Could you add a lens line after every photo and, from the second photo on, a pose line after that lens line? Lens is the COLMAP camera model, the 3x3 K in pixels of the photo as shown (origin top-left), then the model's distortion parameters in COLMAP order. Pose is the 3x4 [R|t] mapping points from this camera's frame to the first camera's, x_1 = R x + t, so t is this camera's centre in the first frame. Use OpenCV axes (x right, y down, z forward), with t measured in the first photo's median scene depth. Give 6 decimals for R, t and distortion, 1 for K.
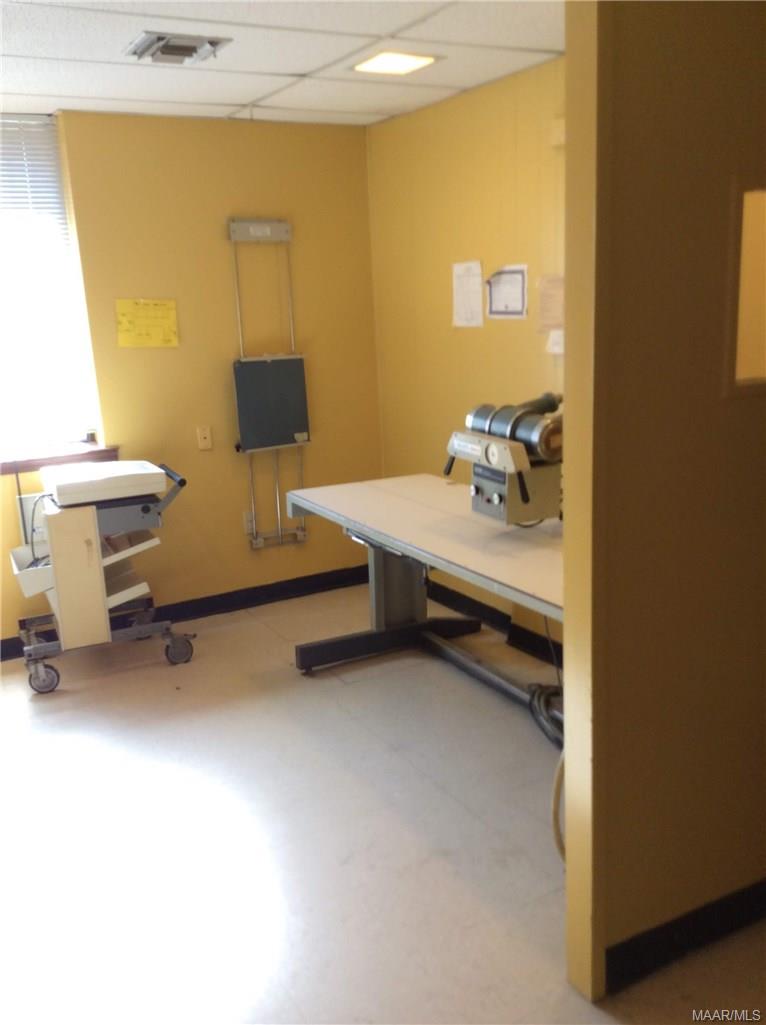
lens RADIAL K [[932.1, 0, 383.0], [0, 932.1, 512.5], [0, 0, 1]] dist [0.168048, -0.362376]
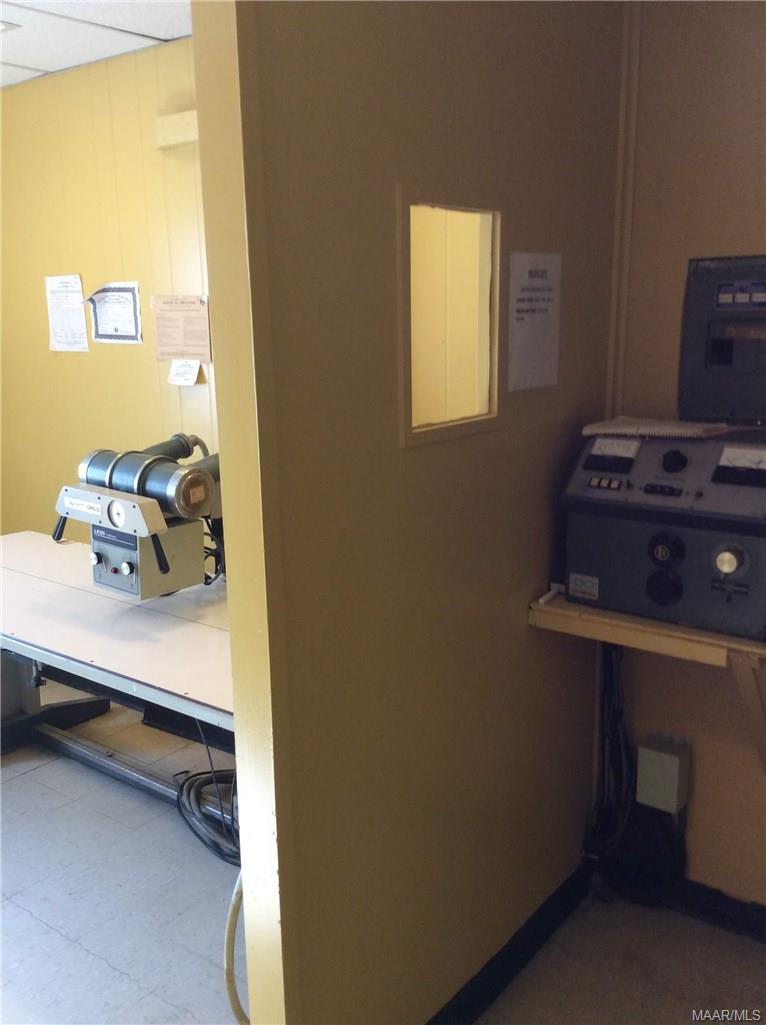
lens RADIAL K [[932.1, 0, 383.0], [0, 932.1, 512.5], [0, 0, 1]] dist [0.168048, -0.362376]
pose [[0.917733, -0.059877, 0.392659, 0.009037], [0.069126, 0.997563, -0.009443, -0.037772], [-0.391137, 0.035809, 0.919636, 0.162433]]
